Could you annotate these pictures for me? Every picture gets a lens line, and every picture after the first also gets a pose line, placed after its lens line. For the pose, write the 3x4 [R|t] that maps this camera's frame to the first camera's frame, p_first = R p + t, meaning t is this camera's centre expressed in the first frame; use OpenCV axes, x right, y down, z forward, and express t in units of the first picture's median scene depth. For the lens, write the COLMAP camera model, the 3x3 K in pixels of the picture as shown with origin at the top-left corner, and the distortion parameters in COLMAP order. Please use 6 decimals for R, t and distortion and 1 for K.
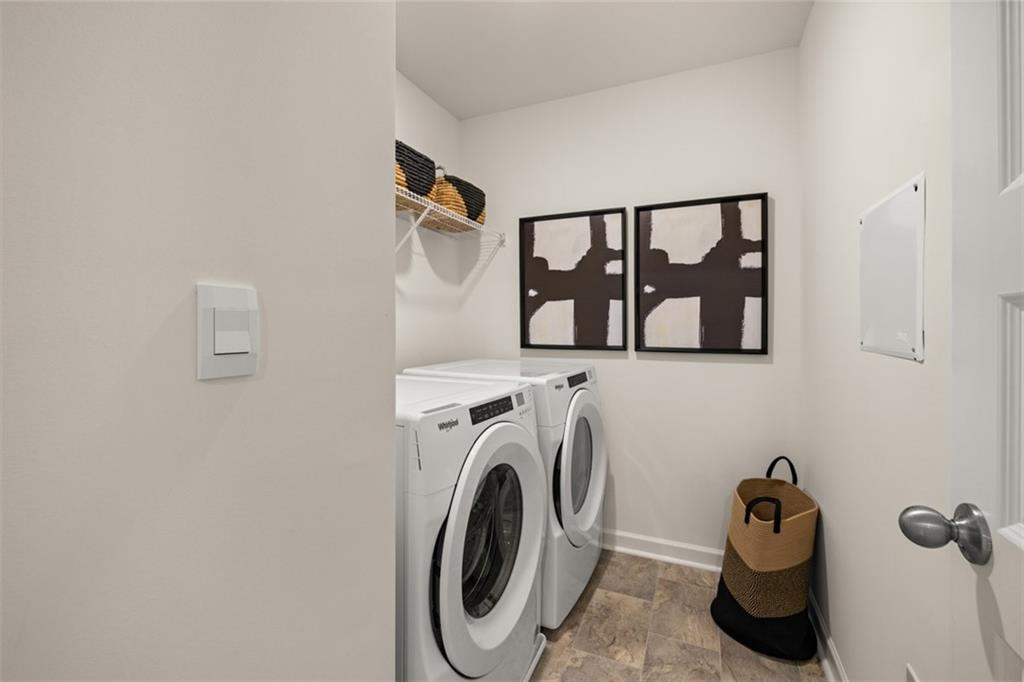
lens RADIAL K [[432.1, 0, 510.7], [0, 432.1, 330.2], [0, 0, 1]] dist [-0.004366, -0.000365]
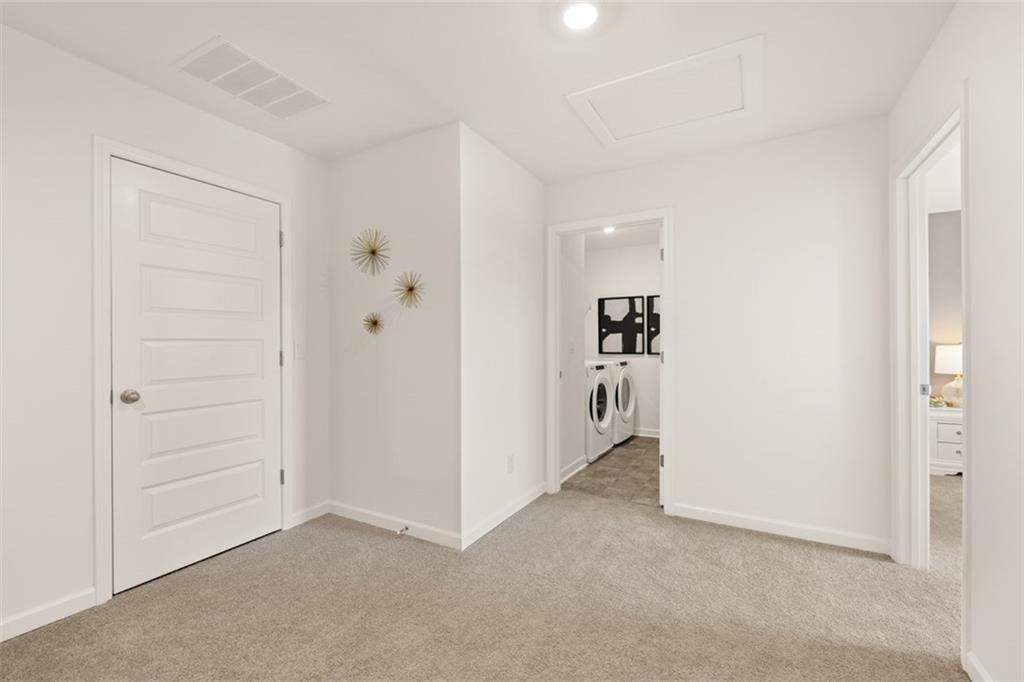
lens RADIAL K [[432.1, 0, 512.2], [0, 432.1, 347.1], [0, 0, 1]] dist [-0.004366, -0.000365]
pose [[0.995613, -0.002117, -0.093539, -0.246028], [0.001846, 0.999994, -0.002978, 0.012873], [0.093545, 0.002792, 0.995611, -1.503571]]
